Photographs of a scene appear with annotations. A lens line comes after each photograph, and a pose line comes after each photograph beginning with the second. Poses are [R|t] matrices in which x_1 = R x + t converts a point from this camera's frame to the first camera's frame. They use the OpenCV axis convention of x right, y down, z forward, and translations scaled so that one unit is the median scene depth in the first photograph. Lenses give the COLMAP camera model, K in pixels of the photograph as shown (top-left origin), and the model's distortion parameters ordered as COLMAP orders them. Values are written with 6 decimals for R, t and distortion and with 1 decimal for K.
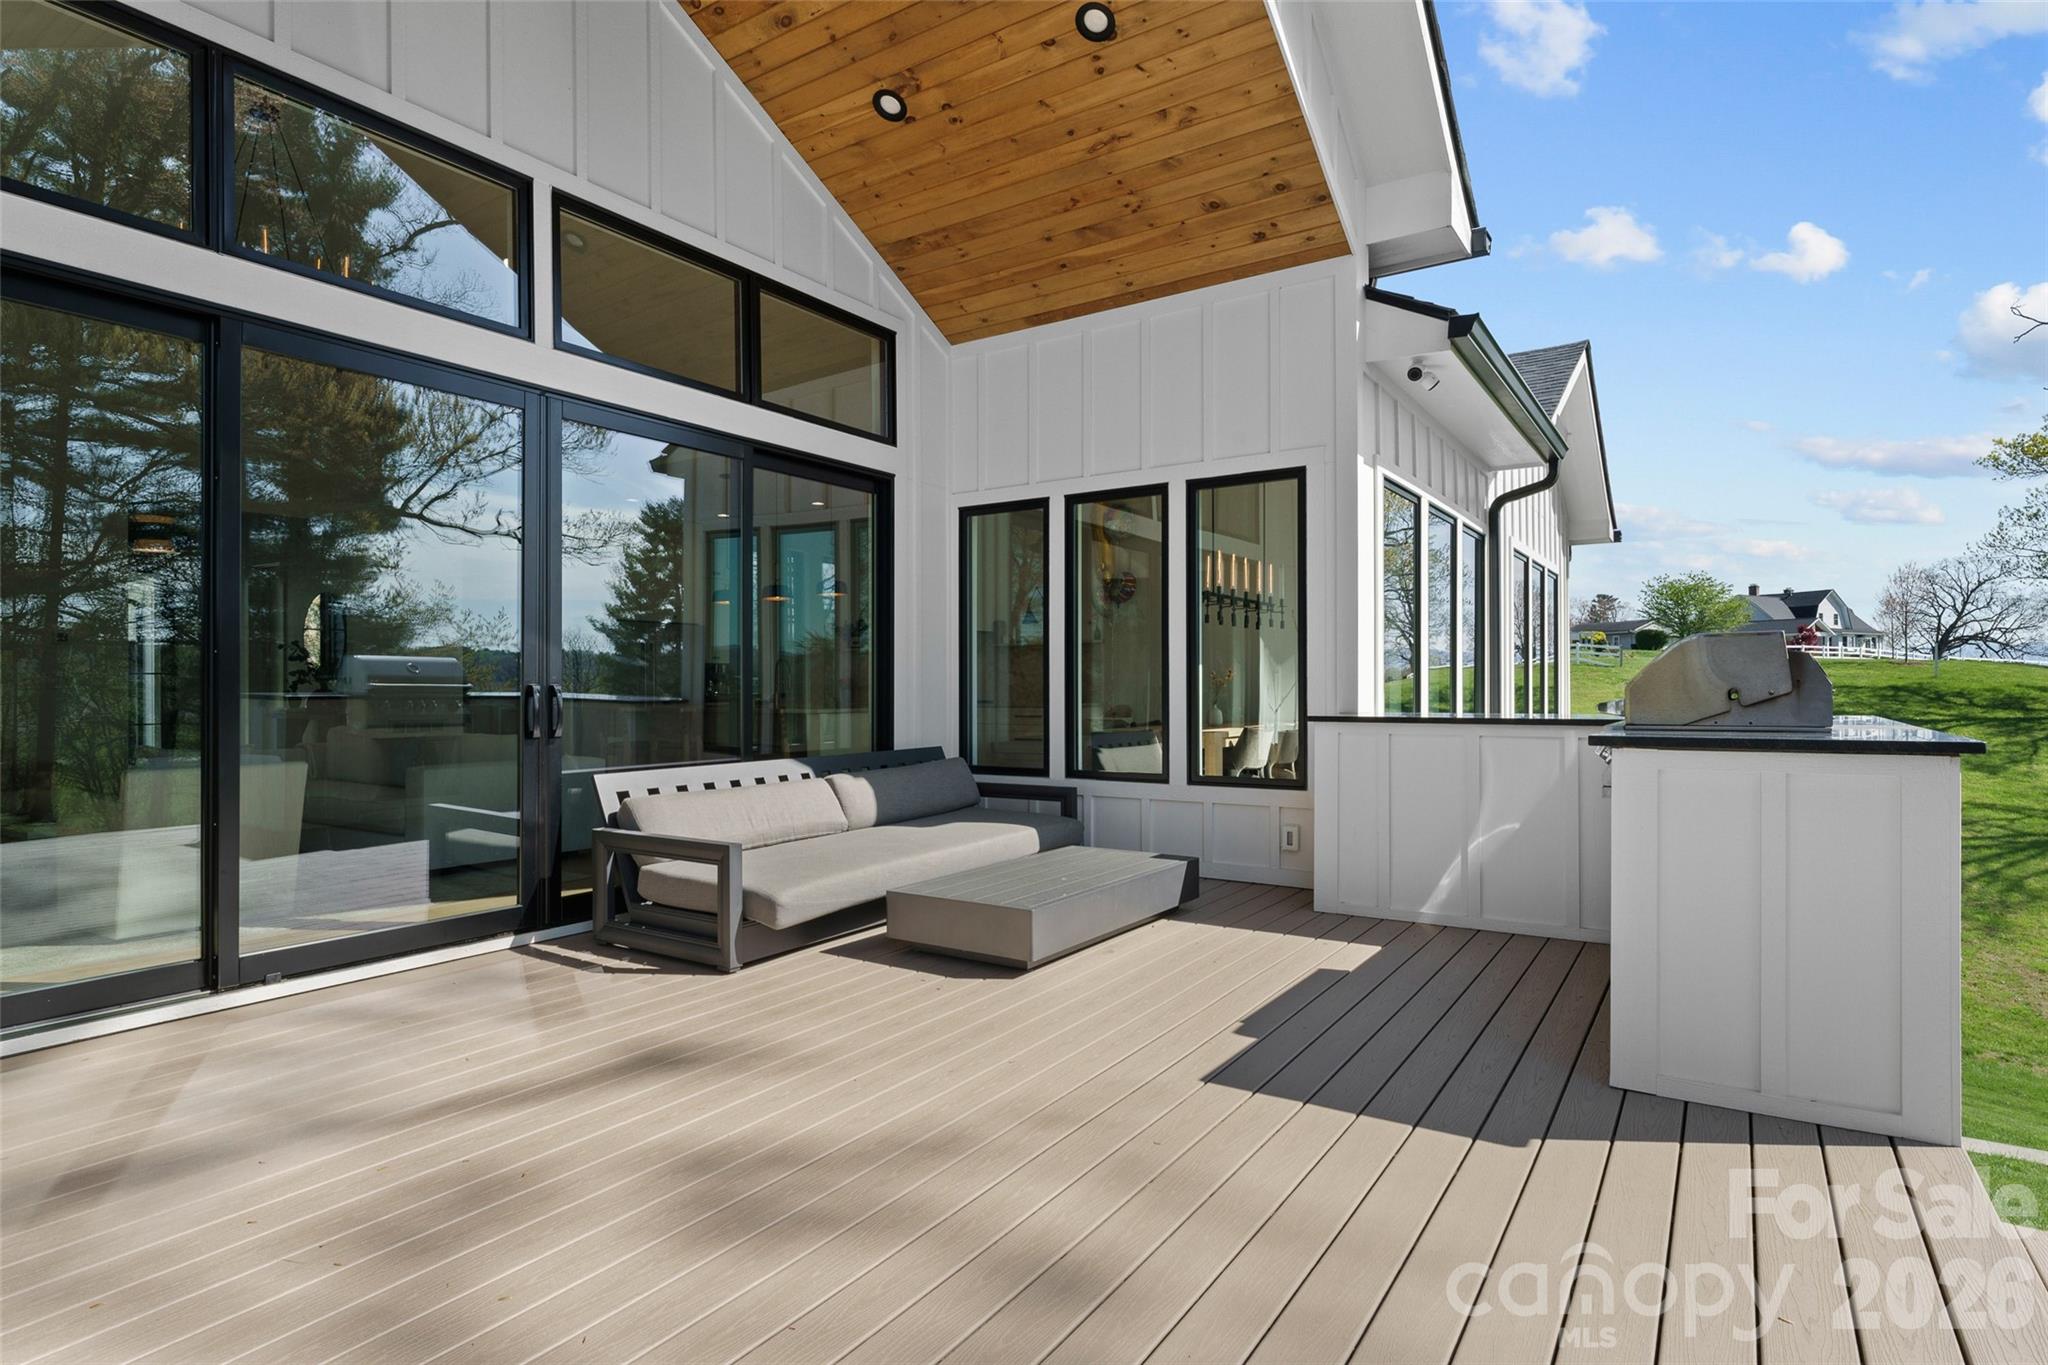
lens RADIAL K [[1059.8, 0, 1024.0], [0, 1059.8, 682.5], [0, 0, 1]] dist [-0.003036, -0.000572]
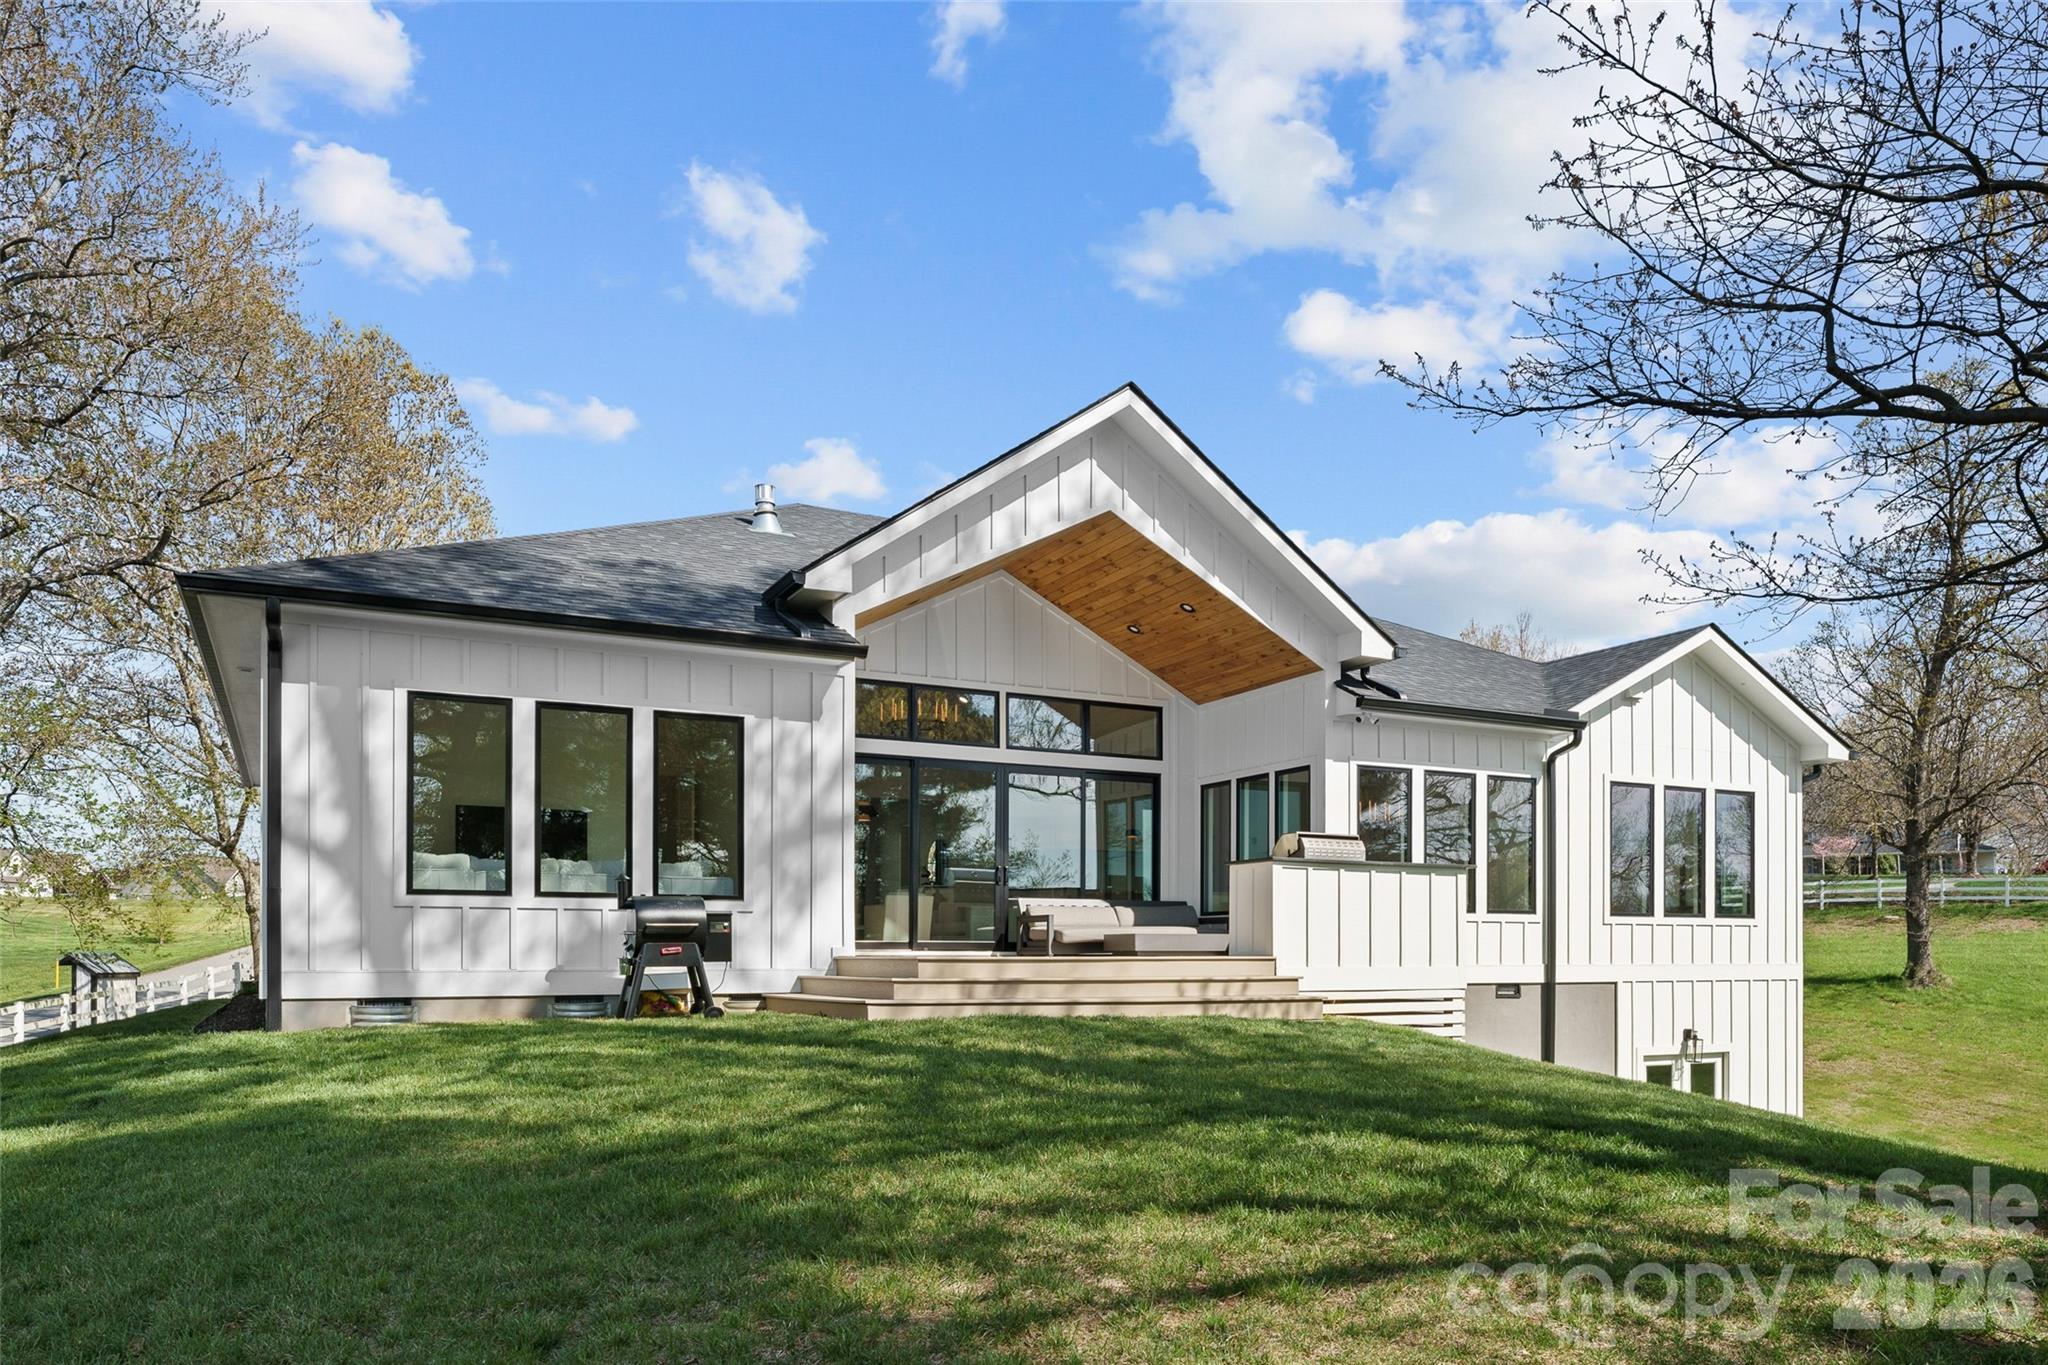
lens RADIAL K [[1354.8, 0, 1029.3], [0, 1354.8, 921.3], [0, 0, 1]] dist [0.001822, 0.000238]
pose [[0.869560, -0.005053, -0.493801, 1.154180], [-0.002133, 0.999900, -0.013987, 0.163974], [0.493822, 0.013216, 0.869462, -1.749919]]
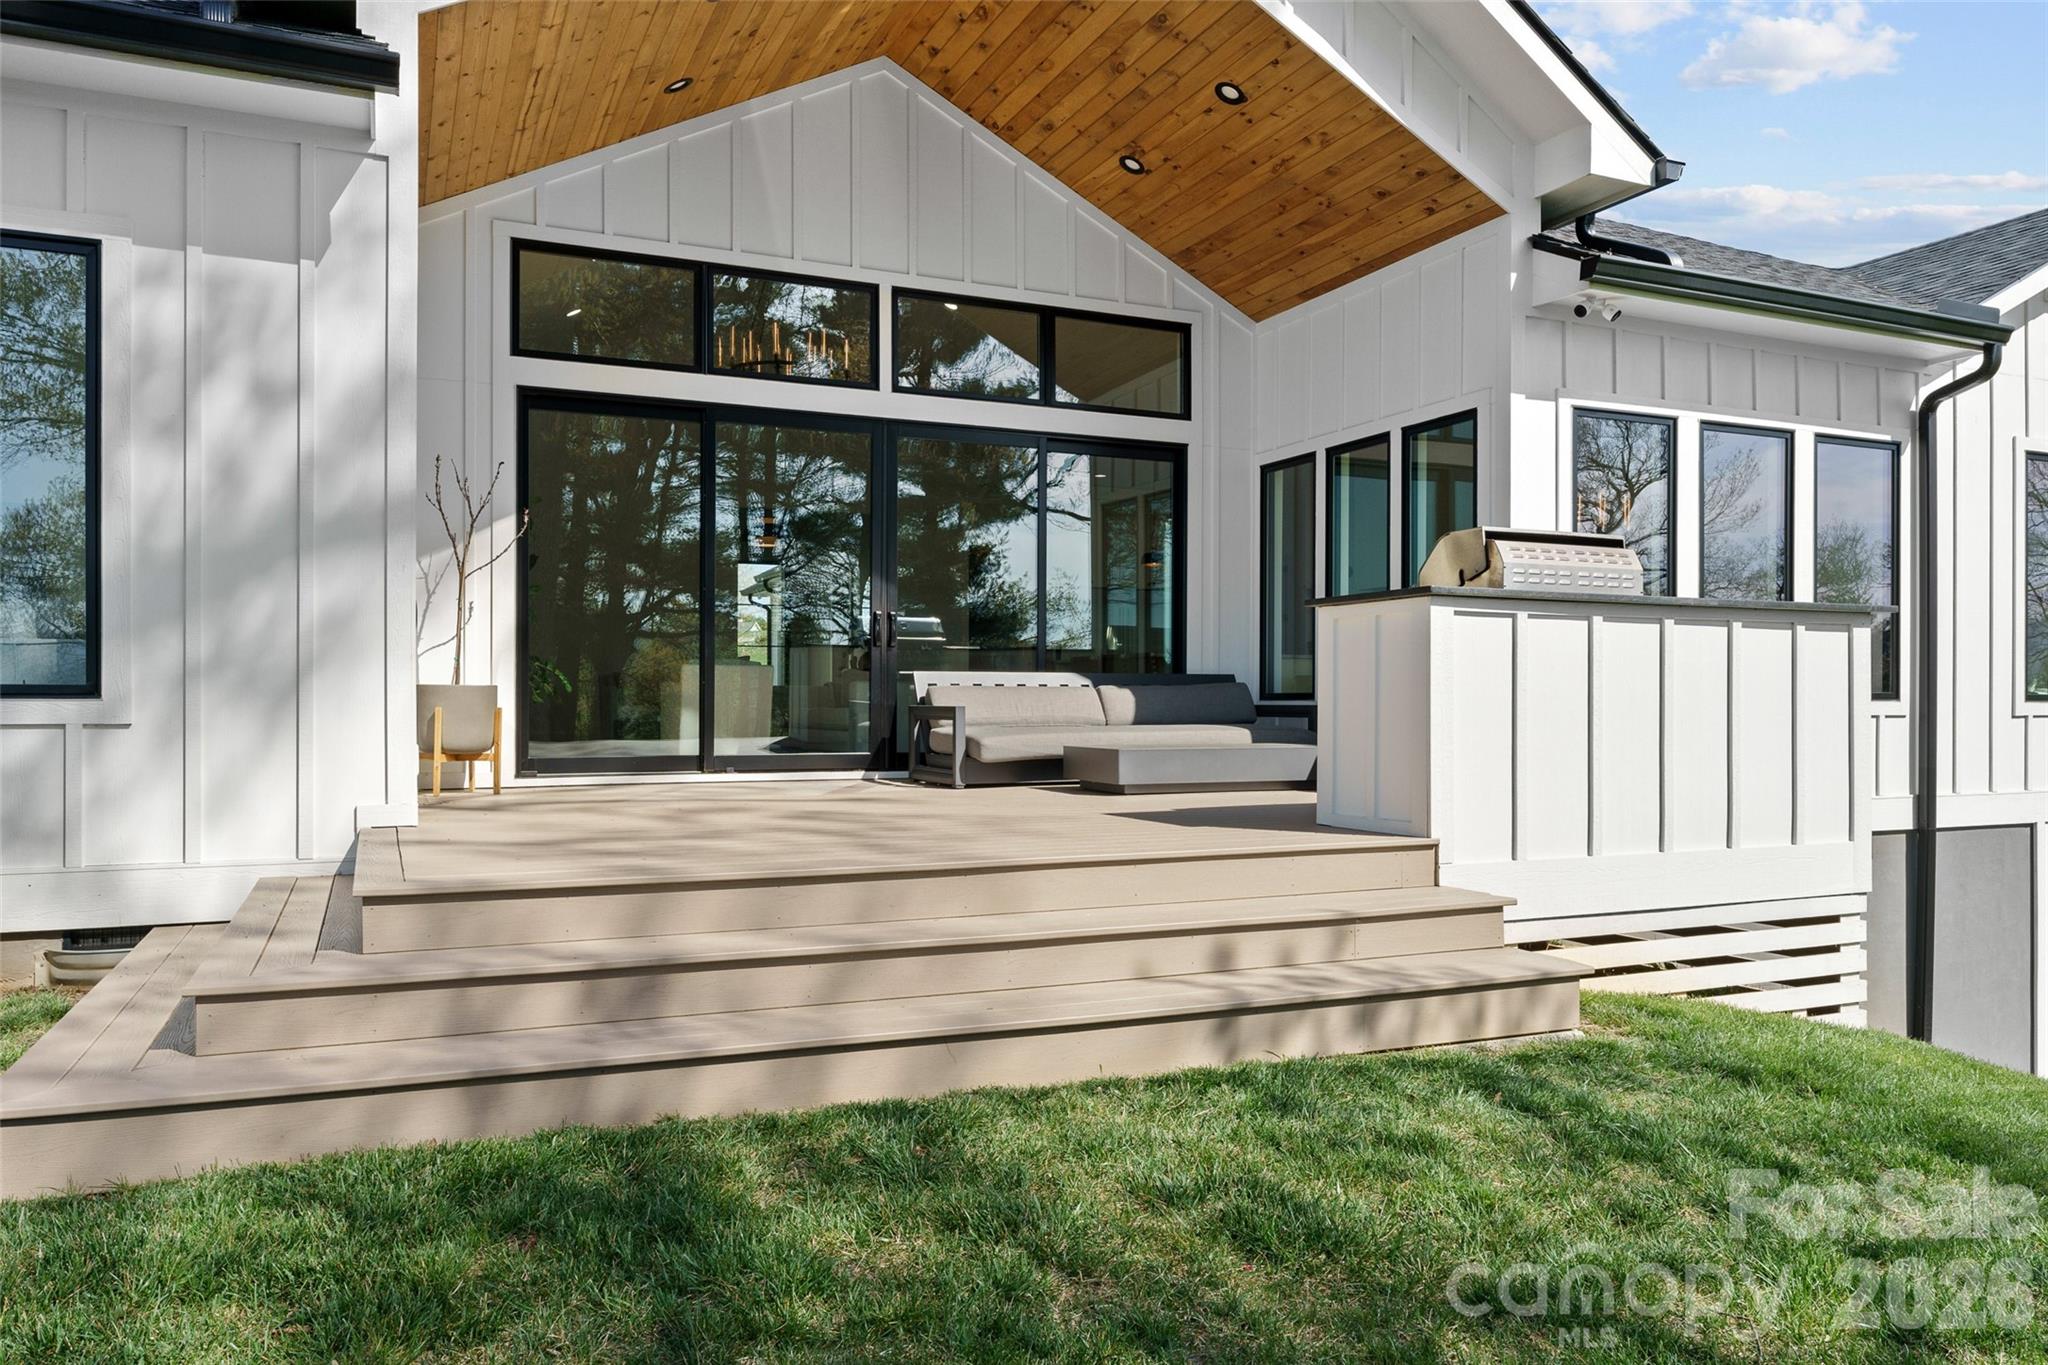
lens RADIAL K [[1410.5, 0, 1024.0], [0, 1410.5, 682.5], [0, 0, 1]] dist [-0.000742, -0.003165]
pose [[0.844265, -0.001263, -0.535925, 0.657936], [-0.002662, 0.999975, -0.006551, 0.094507], [0.535920, 0.006957, 0.844240, -0.499794]]
